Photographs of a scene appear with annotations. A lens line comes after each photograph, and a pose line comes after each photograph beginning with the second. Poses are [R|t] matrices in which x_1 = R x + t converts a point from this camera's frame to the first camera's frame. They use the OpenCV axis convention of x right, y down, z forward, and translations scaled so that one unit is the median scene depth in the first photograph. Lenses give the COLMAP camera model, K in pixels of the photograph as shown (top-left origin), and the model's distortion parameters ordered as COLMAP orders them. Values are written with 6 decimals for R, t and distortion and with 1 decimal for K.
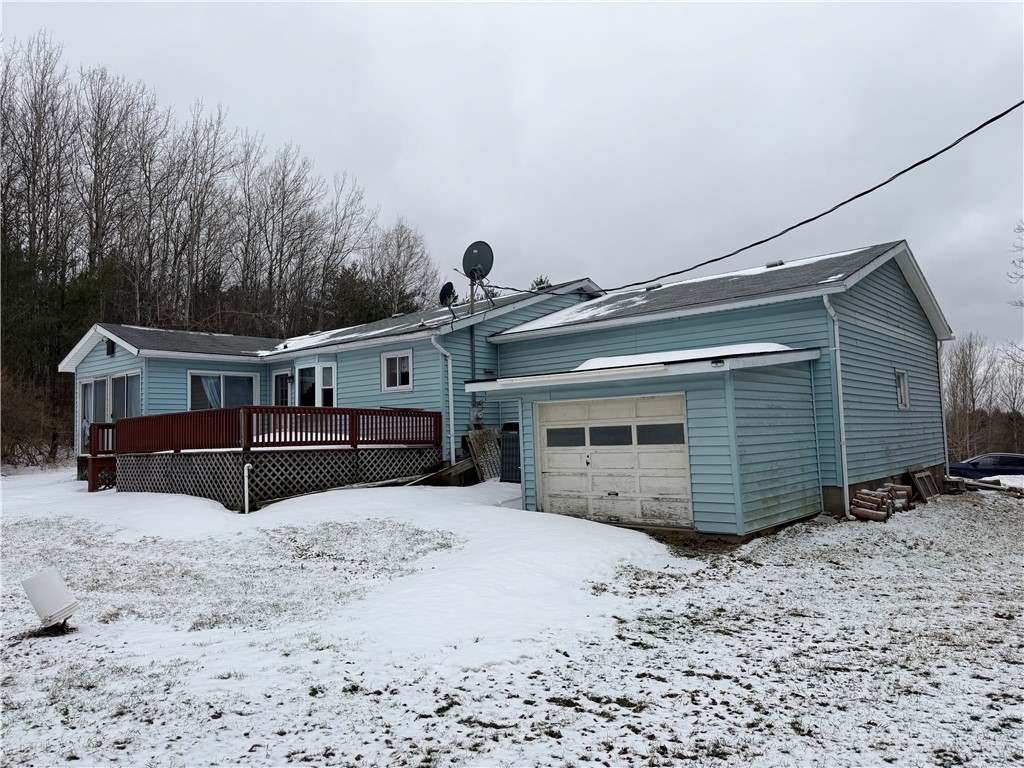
lens RADIAL K [[719.6, 0, 512.1], [0, 719.6, 387.5], [0, 0, 1]] dist [0.048831, -0.061527]
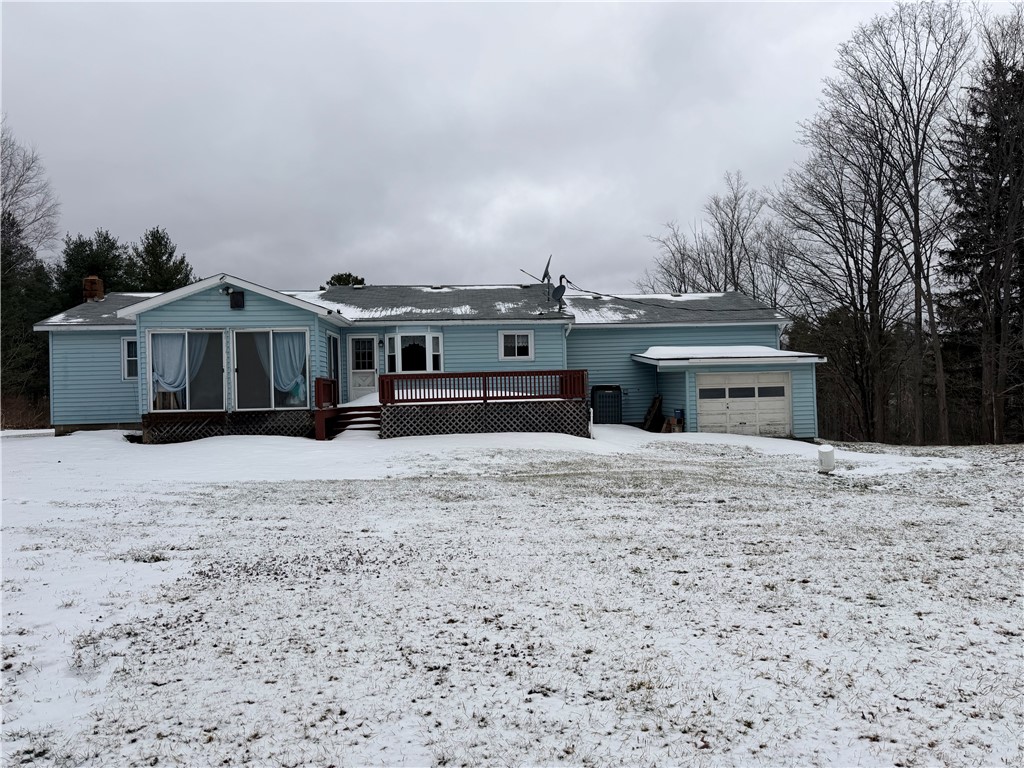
lens RADIAL K [[719.6, 0, 512.1], [0, 719.6, 387.5], [0, 0, 1]] dist [0.048831, -0.061527]
pose [[0.713755, 0.018681, 0.700147, -1.124595], [-0.044197, 0.998853, 0.018405, 0.032064], [-0.699000, -0.044081, 0.713762, 0.054860]]
